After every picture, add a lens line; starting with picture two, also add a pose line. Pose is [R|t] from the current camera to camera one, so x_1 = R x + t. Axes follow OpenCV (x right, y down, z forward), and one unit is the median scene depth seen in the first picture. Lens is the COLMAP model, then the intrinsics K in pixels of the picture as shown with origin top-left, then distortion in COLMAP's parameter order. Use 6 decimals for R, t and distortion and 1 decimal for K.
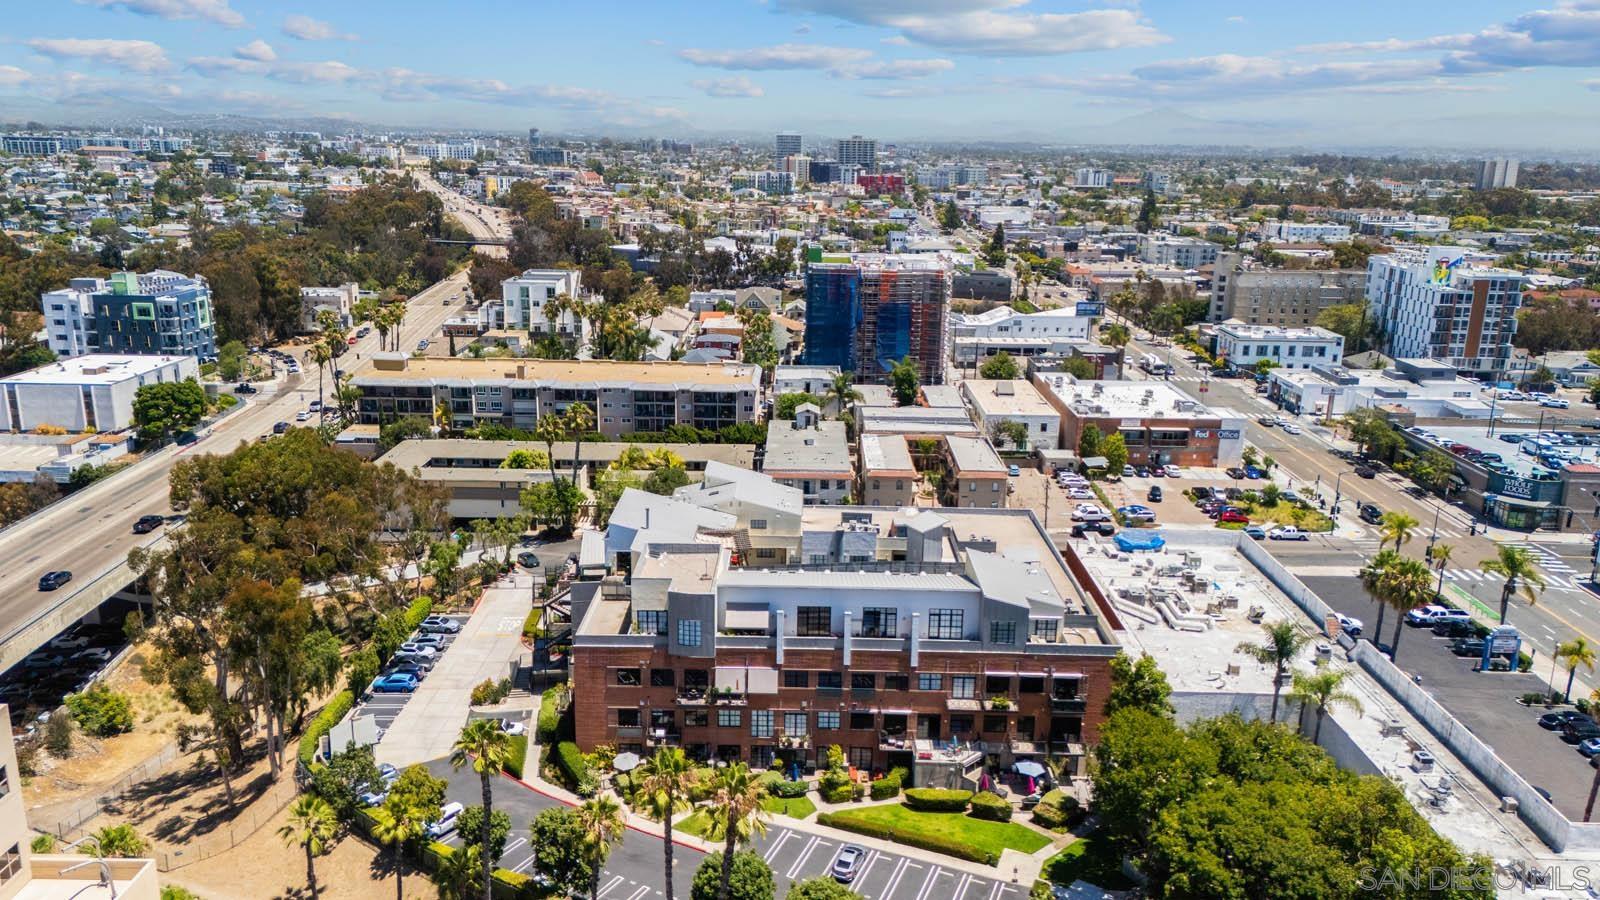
lens RADIAL K [[1170.3, 0, 798.3], [0, 1170.3, 446.5], [0, 0, 1]] dist [0.076650, -0.071289]
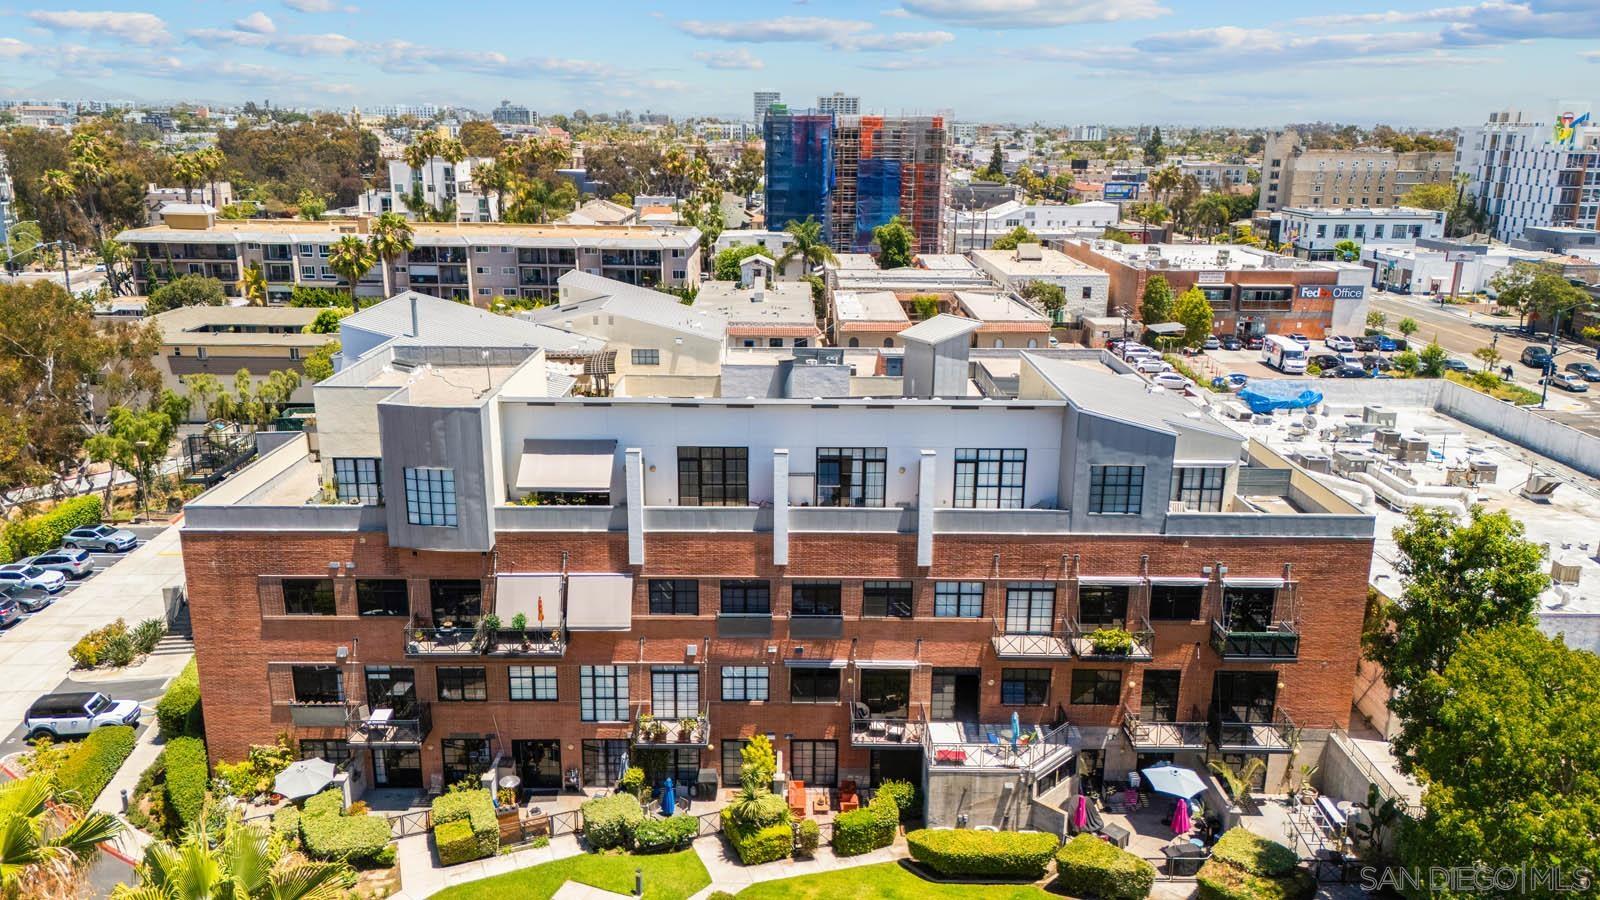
lens RADIAL K [[1170.3, 0, 800.9], [0, 1170.3, 456.6], [0, 0, 1]] dist [0.076650, -0.071289]
pose [[0.999862, -0.009350, 0.013701, 0.042644], [0.009081, 0.999767, 0.019571, 0.131447], [-0.013881, -0.019444, 0.999715, 0.524807]]
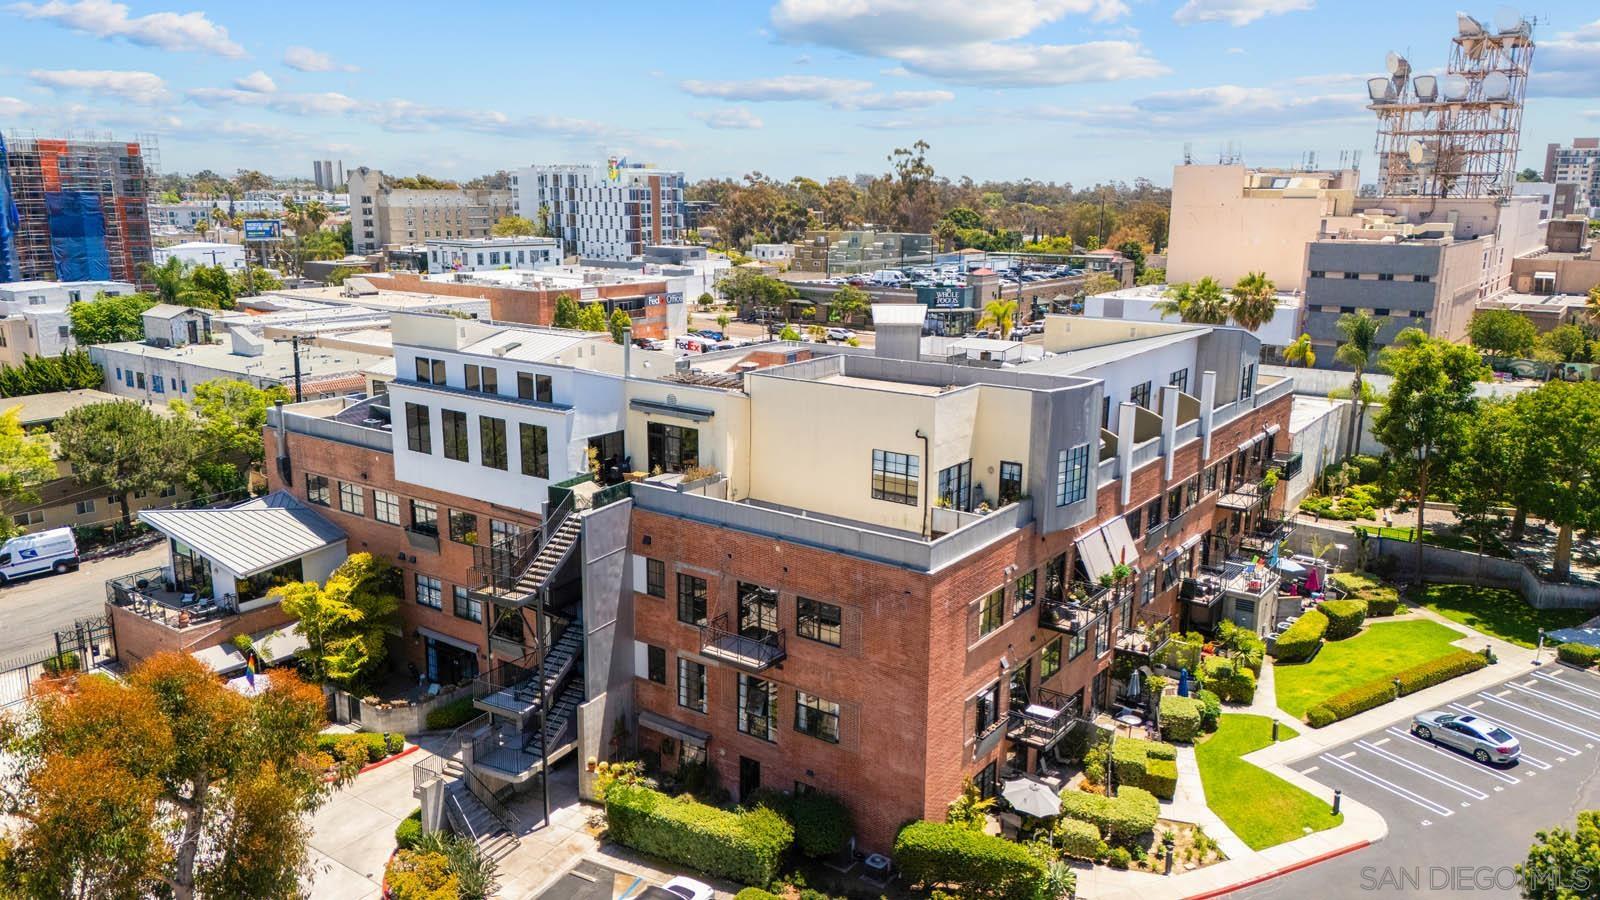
lens RADIAL K [[1170.3, 0, 802.8], [0, 1170.3, 451.4], [0, 0, 1]] dist [0.076650, -0.071289]
pose [[0.580114, -0.189916, 0.792086, -0.511612], [0.204909, 0.975192, 0.083746, 0.084845], [-0.788340, 0.113723, 0.604638, 0.772603]]
